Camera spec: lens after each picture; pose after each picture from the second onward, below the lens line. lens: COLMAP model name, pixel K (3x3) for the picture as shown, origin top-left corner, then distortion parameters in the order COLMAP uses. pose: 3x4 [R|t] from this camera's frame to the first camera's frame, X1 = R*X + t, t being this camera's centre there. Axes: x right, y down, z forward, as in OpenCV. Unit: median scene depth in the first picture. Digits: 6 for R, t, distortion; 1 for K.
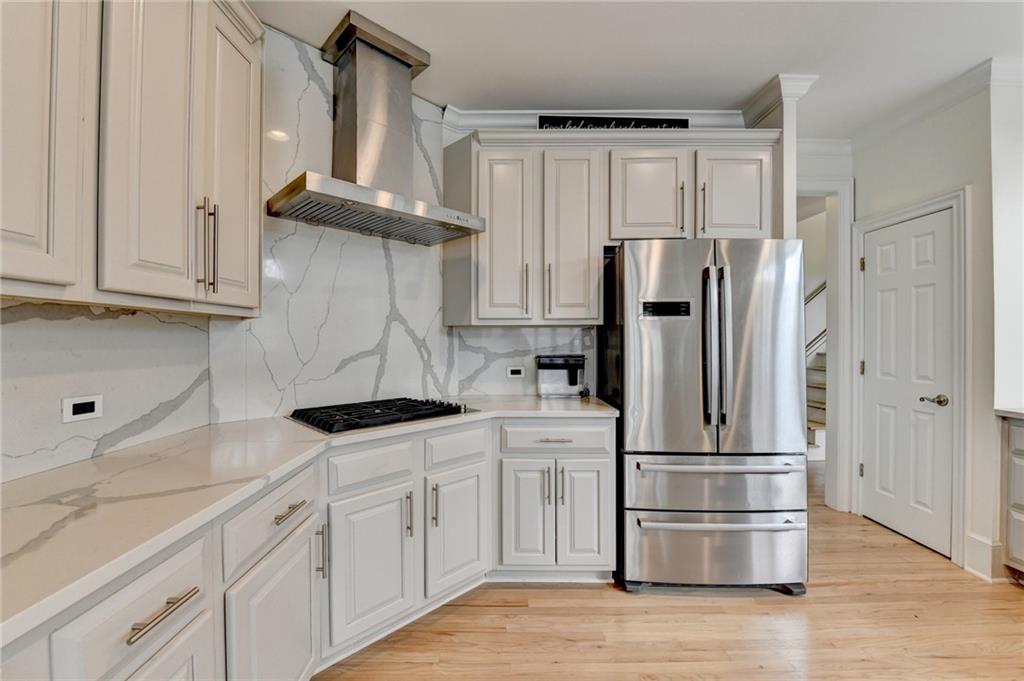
lens RADIAL K [[417.0, 0, 507.6], [0, 417.0, 340.5], [0, 0, 1]] dist [-0.014437, -0.000278]
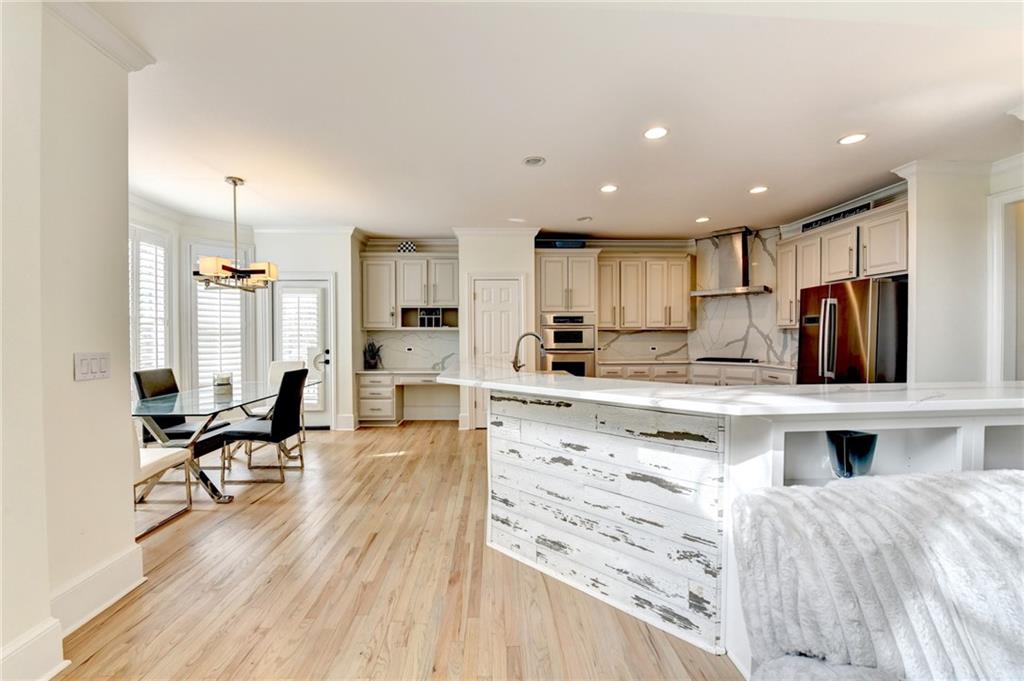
lens RADIAL K [[405.4, 0, 507.4], [0, 405.4, 340.9], [0, 0, 1]] dist [-0.018480, -0.000542]
pose [[0.042720, 0.012452, -0.999010, 2.191884], [0.001920, 0.999919, 0.012546, -0.001150], [0.999085, -0.002454, 0.042692, -0.585549]]
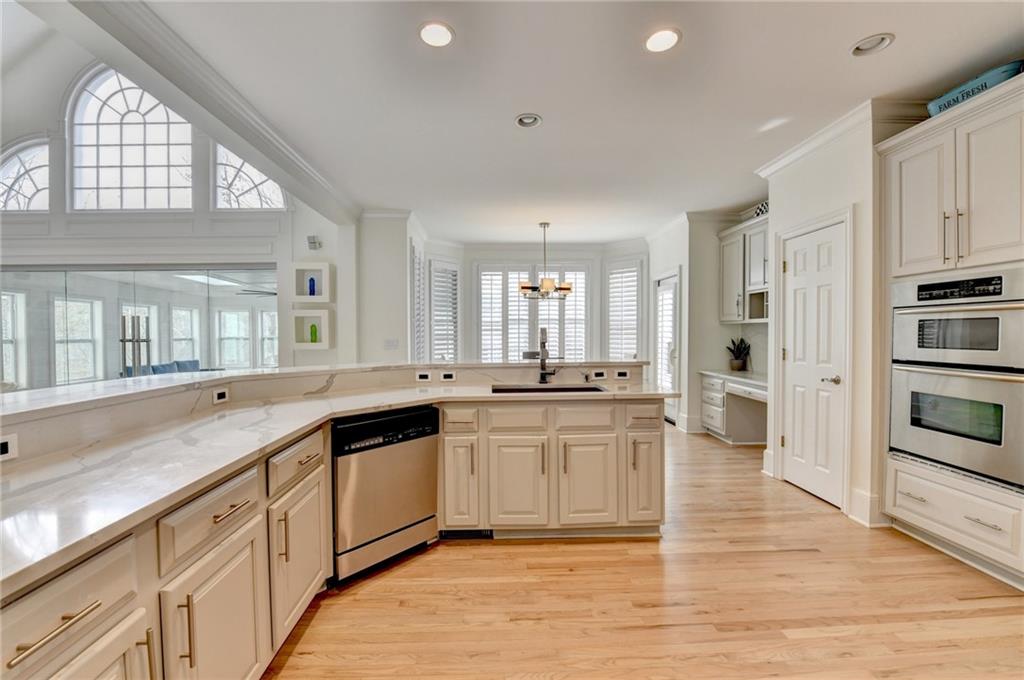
lens RADIAL K [[405.4, 0, 507.4], [0, 405.4, 340.4], [0, 0, 1]] dist [-0.018480, -0.000542]
pose [[-0.999217, 0.004279, -0.039336, 0.824357], [0.003387, 0.999737, 0.022694, -0.002410], [0.039423, 0.022543, -0.998968, 0.791063]]
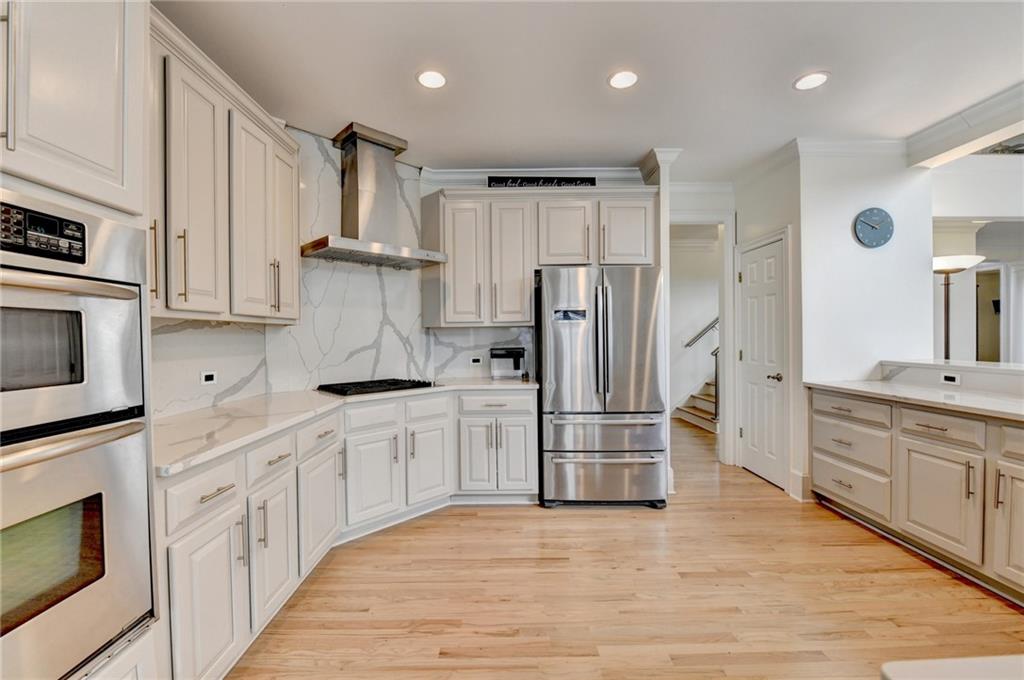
lens RADIAL K [[417.0, 0, 507.6], [0, 417.0, 340.0], [0, 0, 1]] dist [-0.014437, -0.000278]
pose [[0.999939, -0.010704, 0.002585, 0.146160], [0.010690, 0.999927, 0.005633, 0.001505], [-0.002645, -0.005605, 0.999981, -0.444113]]
